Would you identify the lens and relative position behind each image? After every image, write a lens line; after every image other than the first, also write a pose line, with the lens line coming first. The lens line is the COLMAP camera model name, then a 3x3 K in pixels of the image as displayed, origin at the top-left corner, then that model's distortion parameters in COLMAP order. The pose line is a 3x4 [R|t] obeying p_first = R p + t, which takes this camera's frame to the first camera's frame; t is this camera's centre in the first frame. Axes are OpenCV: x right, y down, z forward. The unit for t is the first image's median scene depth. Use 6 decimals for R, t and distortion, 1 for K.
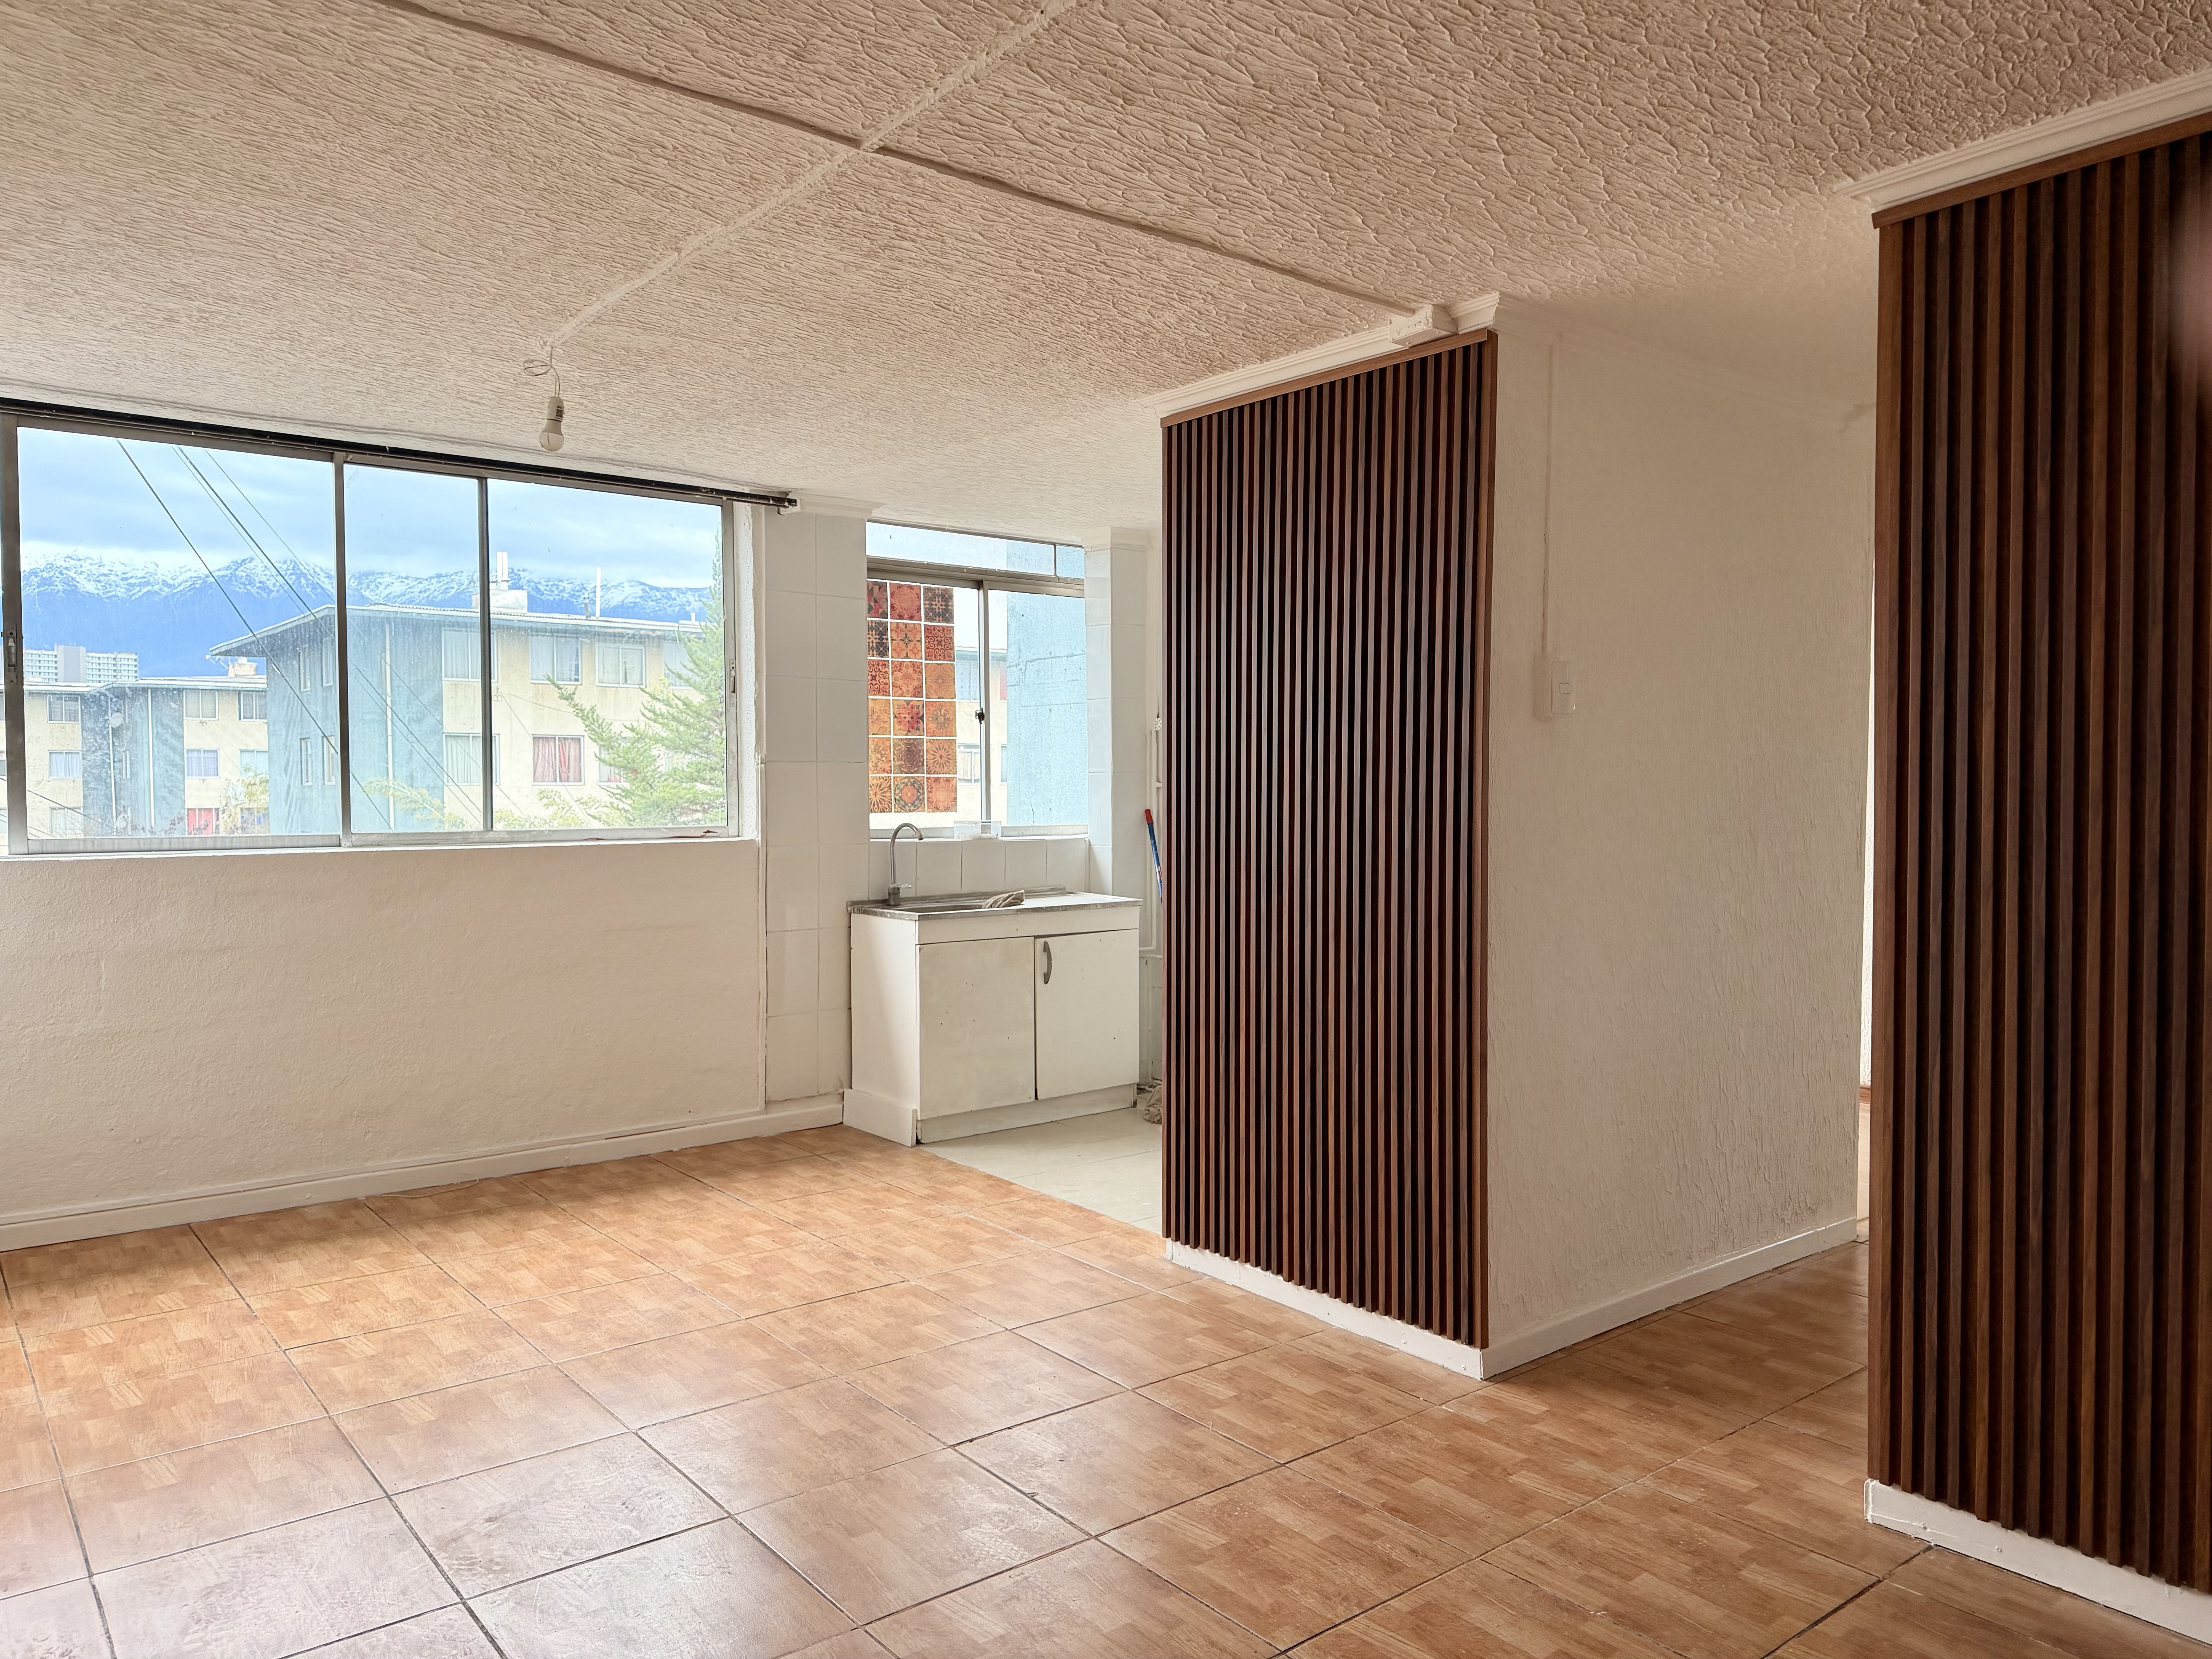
lens RADIAL K [[1531.8, 0, 1096.4], [0, 1531.8, 832.2], [0, 0, 1]] dist [0.107418, -0.124555]
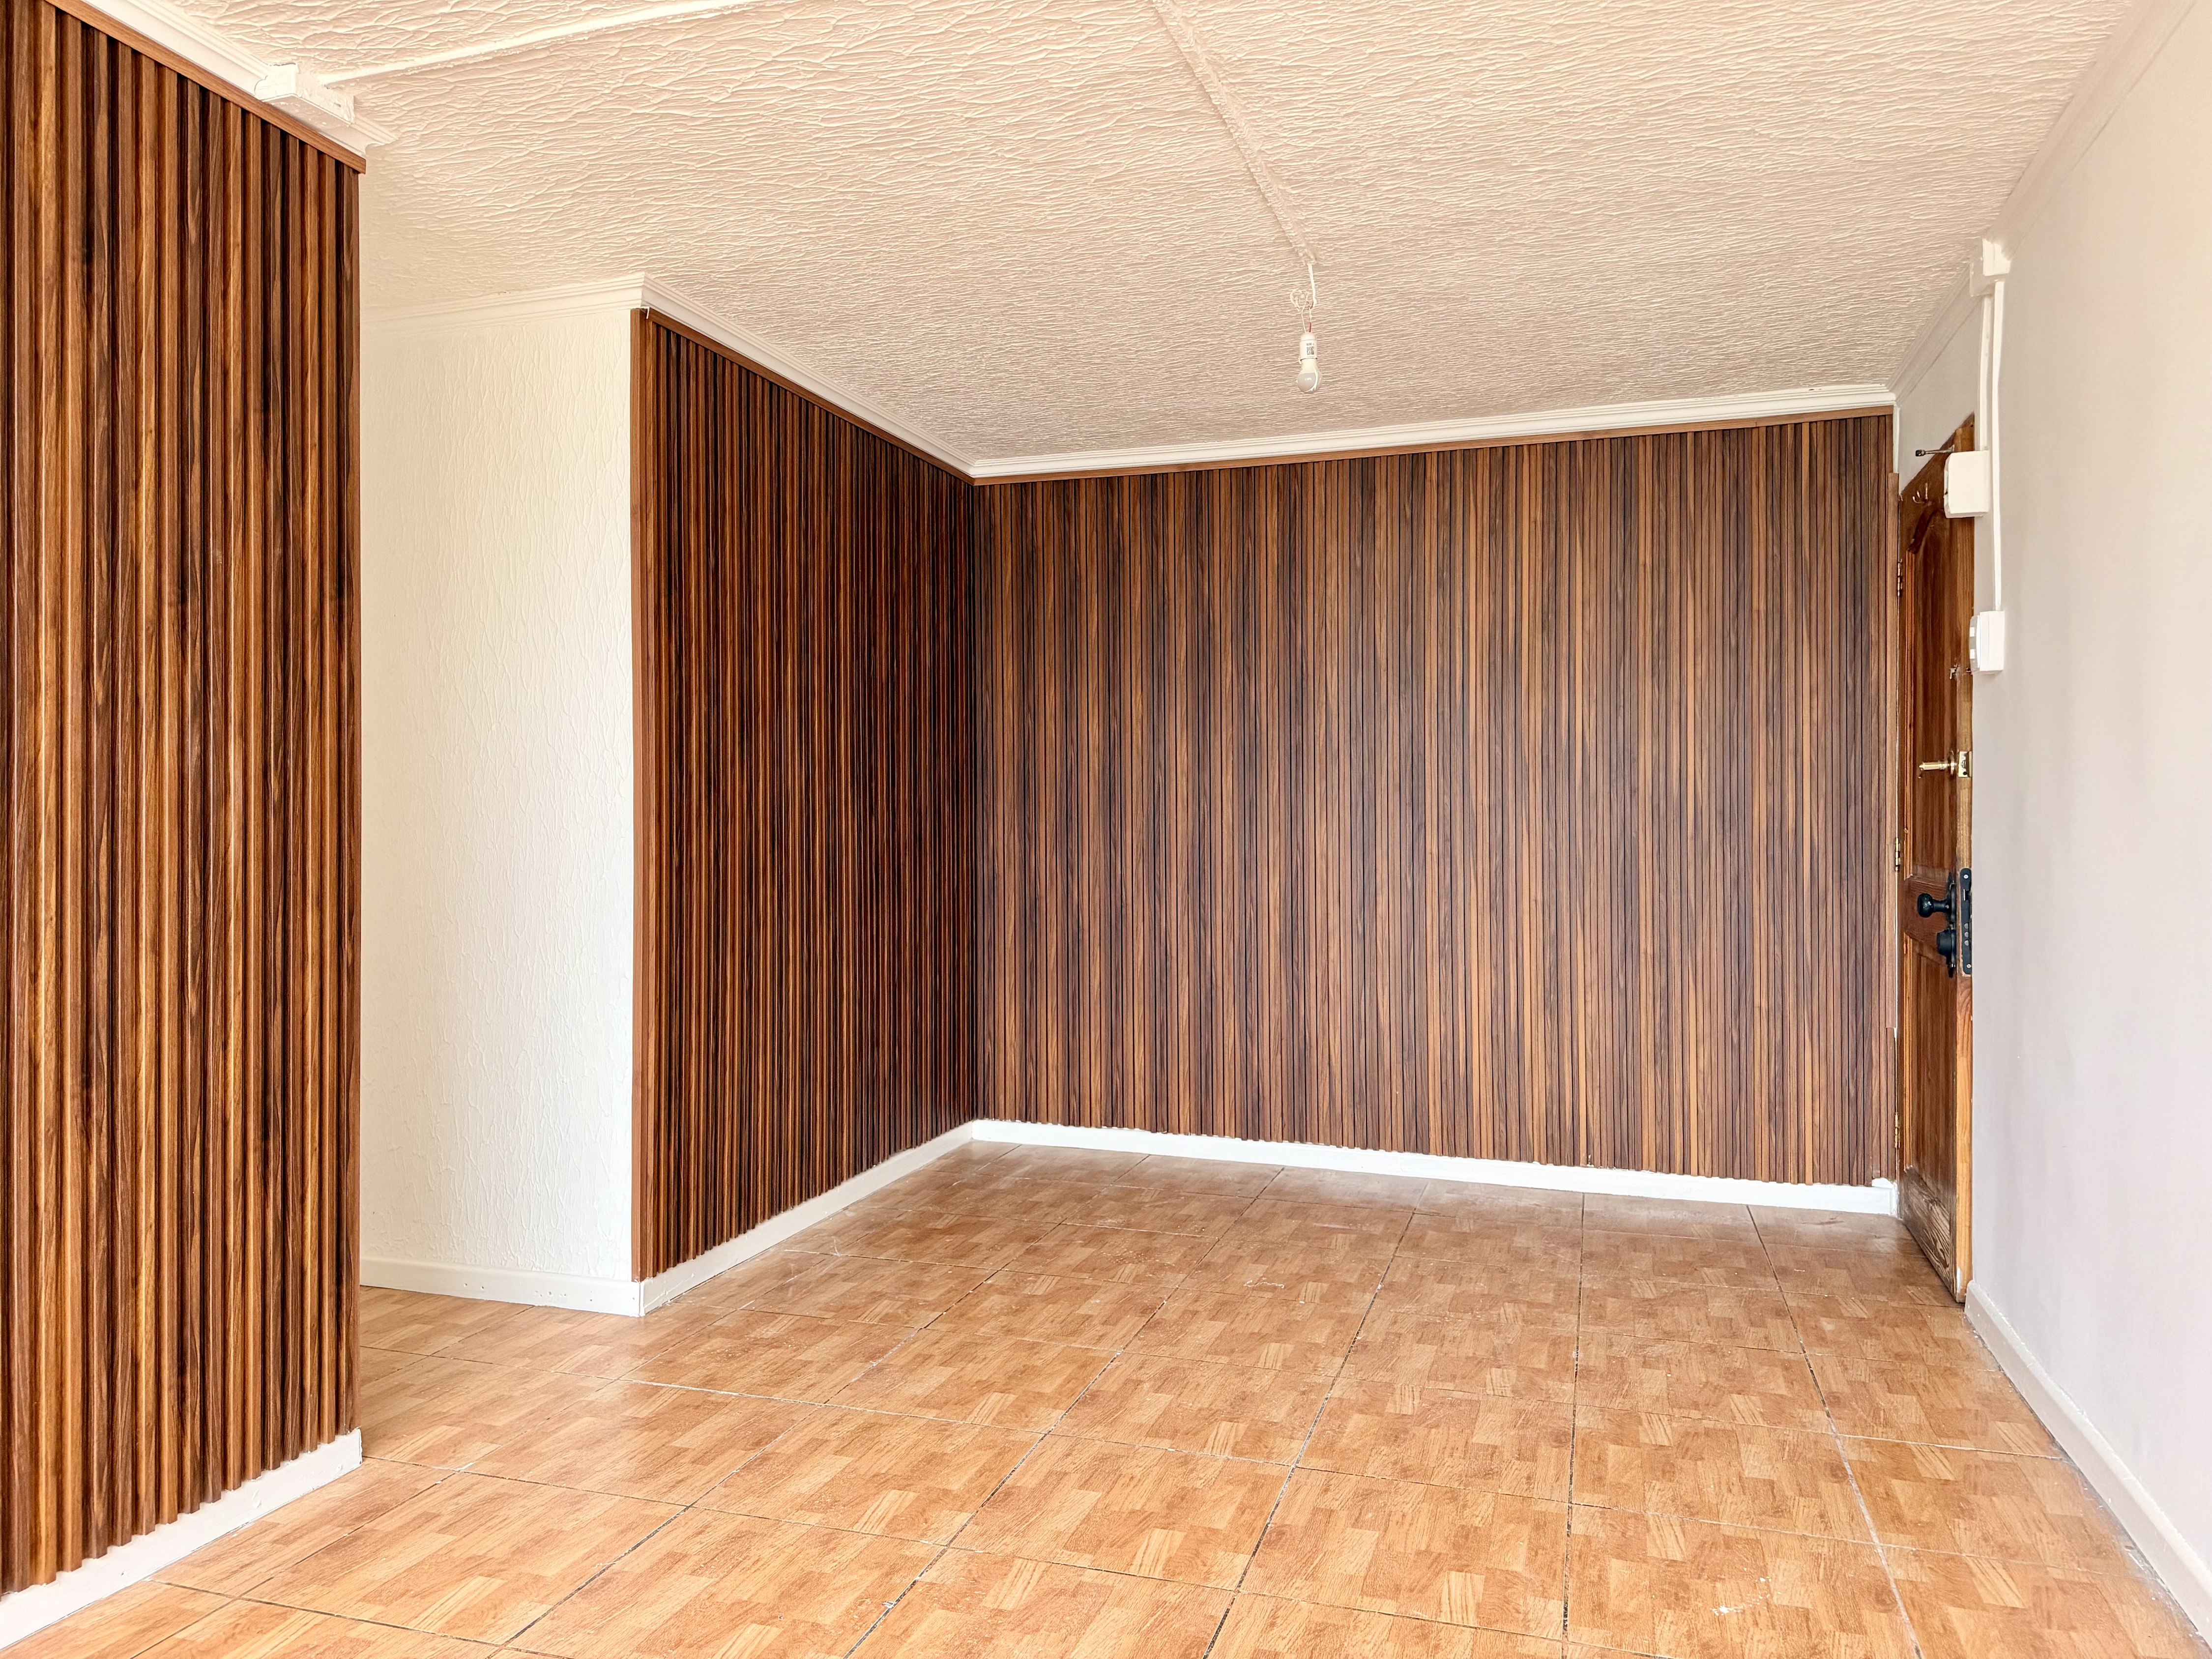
lens RADIAL K [[1553.5, 0, 1102.7], [0, 1553.5, 825.2], [0, 0, 1]] dist [0.079523, -0.108606]
pose [[-0.558605, 0.002434, 0.829430, -0.526578], [0.028601, 0.999458, 0.016329, 0.019269], [-0.828940, 0.032844, -0.558372, 0.935230]]
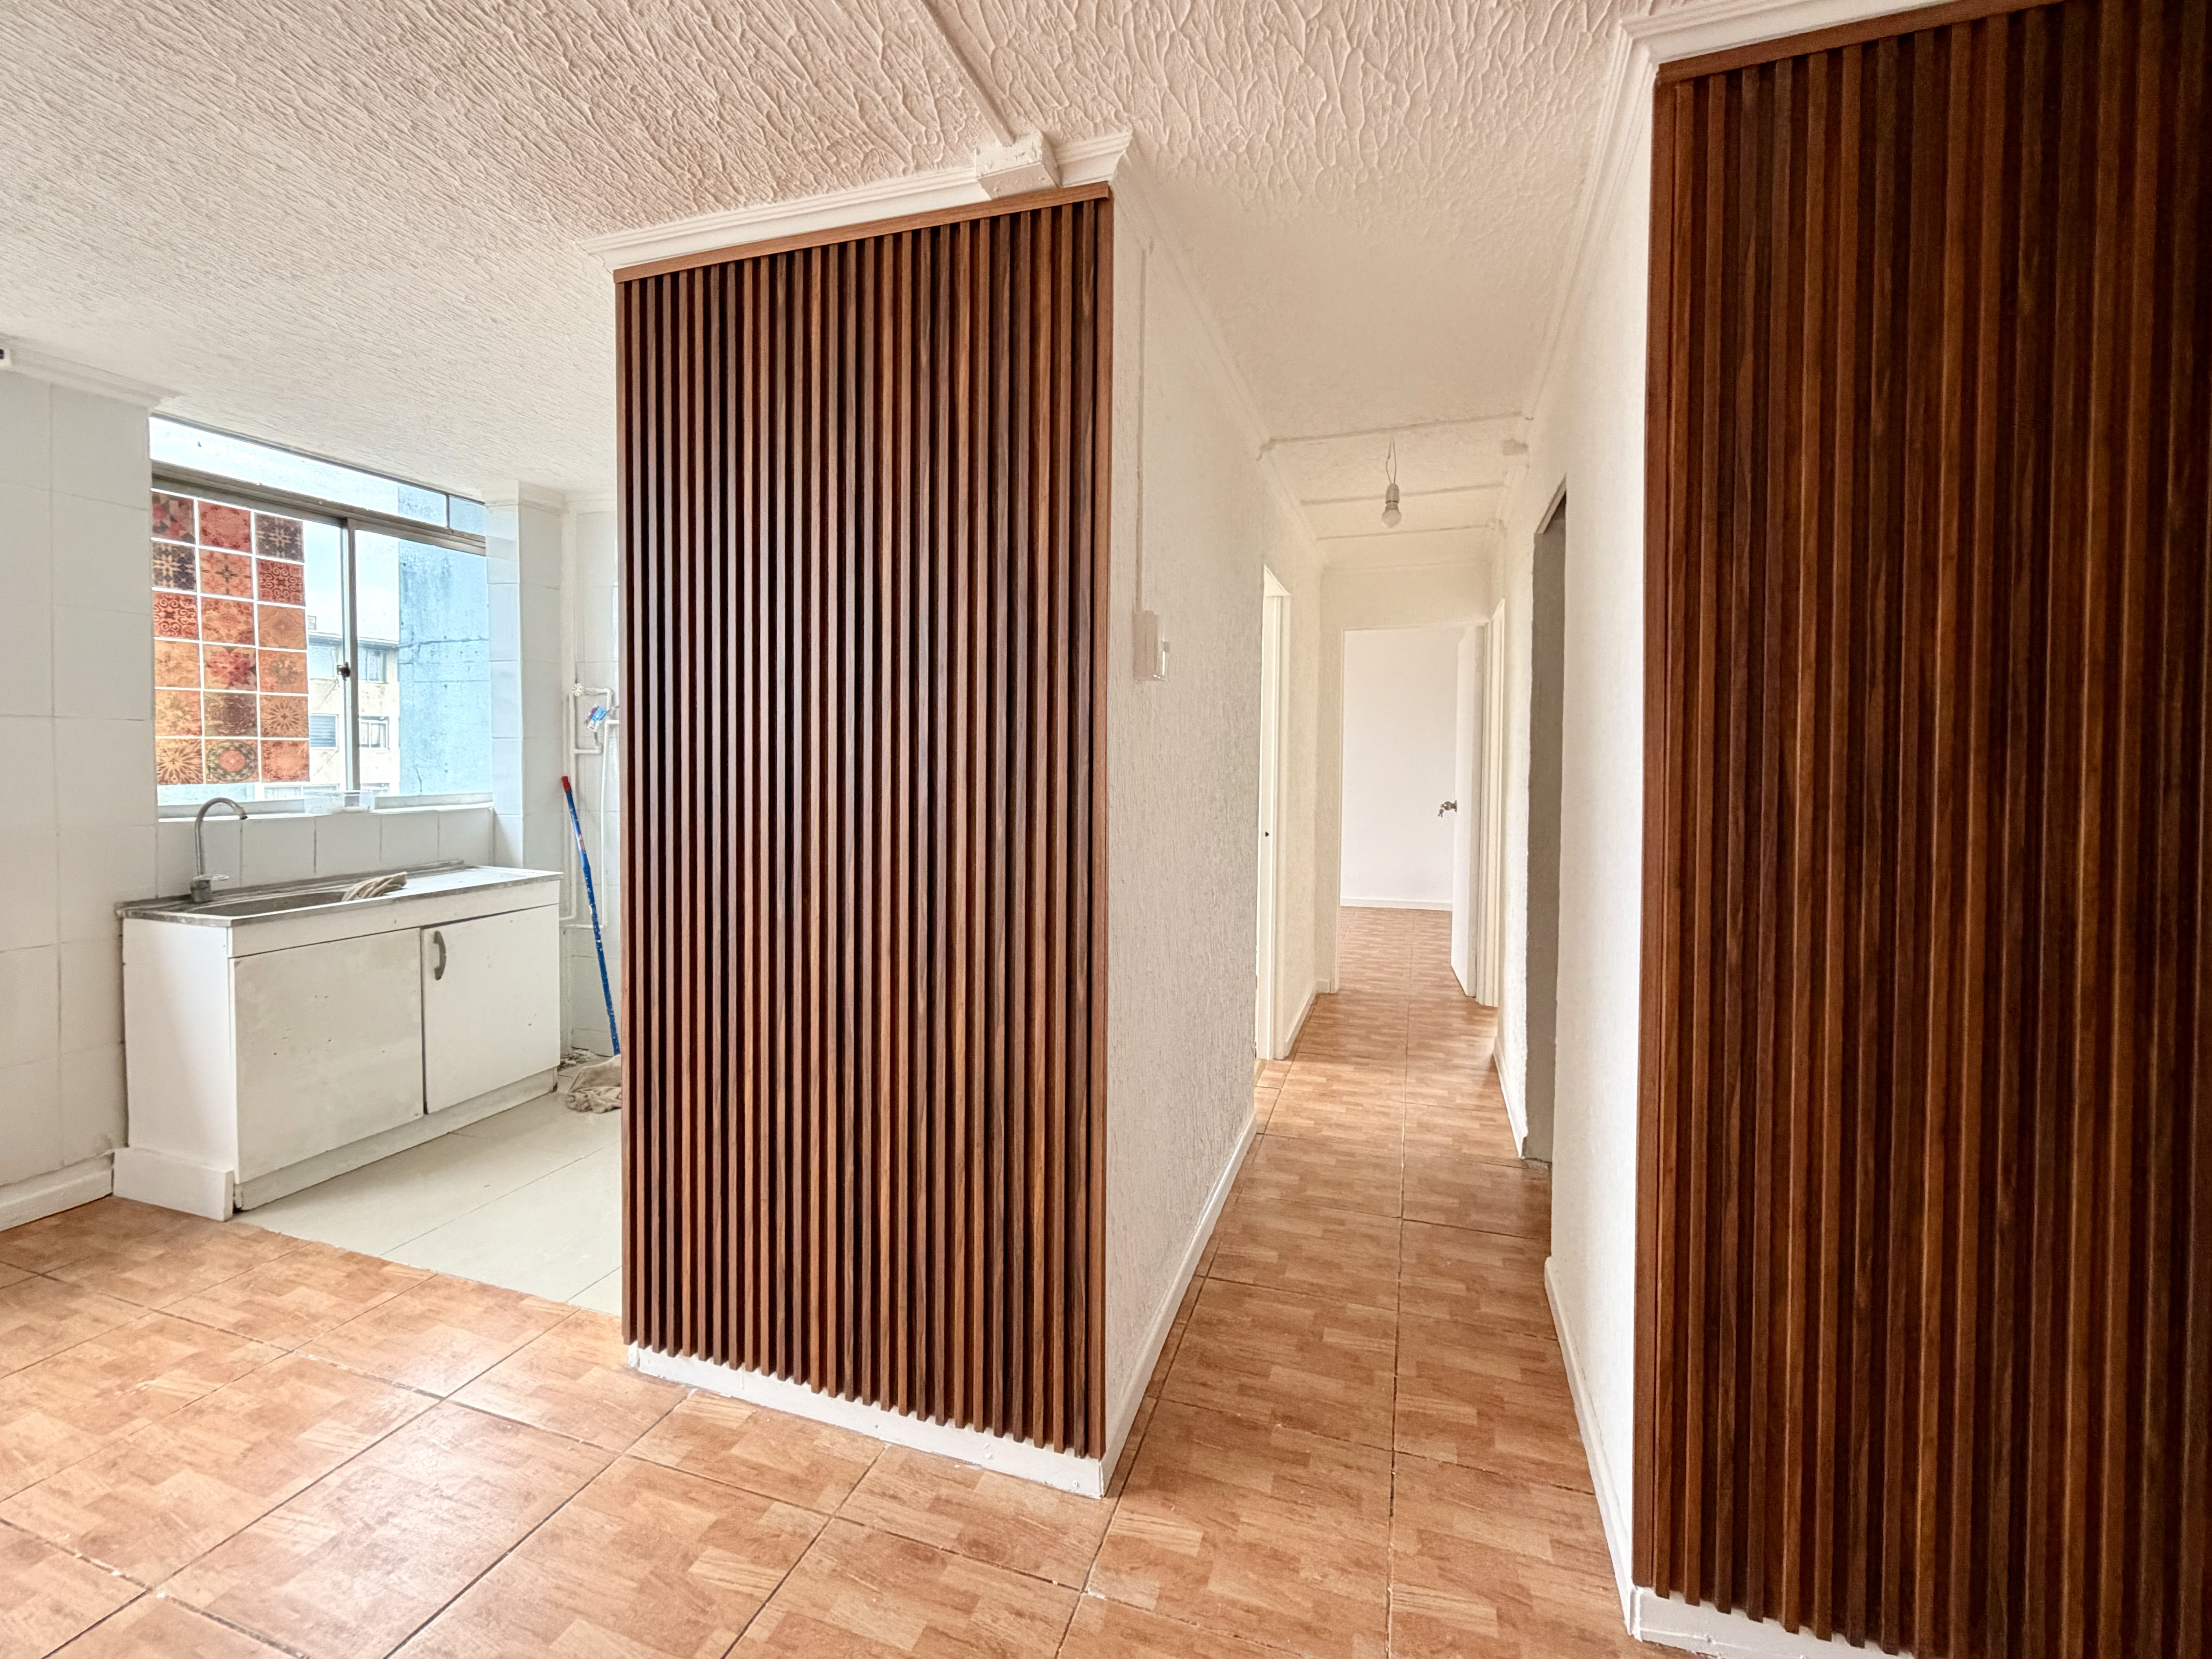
lens RADIAL K [[933.8, 0, 1104.5], [0, 933.8, 772.3], [0, 0, 1]] dist [0.000075, 0.000369]
pose [[0.834838, -0.007217, 0.550449, -0.011513], [0.011715, 0.999921, -0.004658, -0.016562], [-0.550371, 0.010337, 0.834856, 0.493276]]
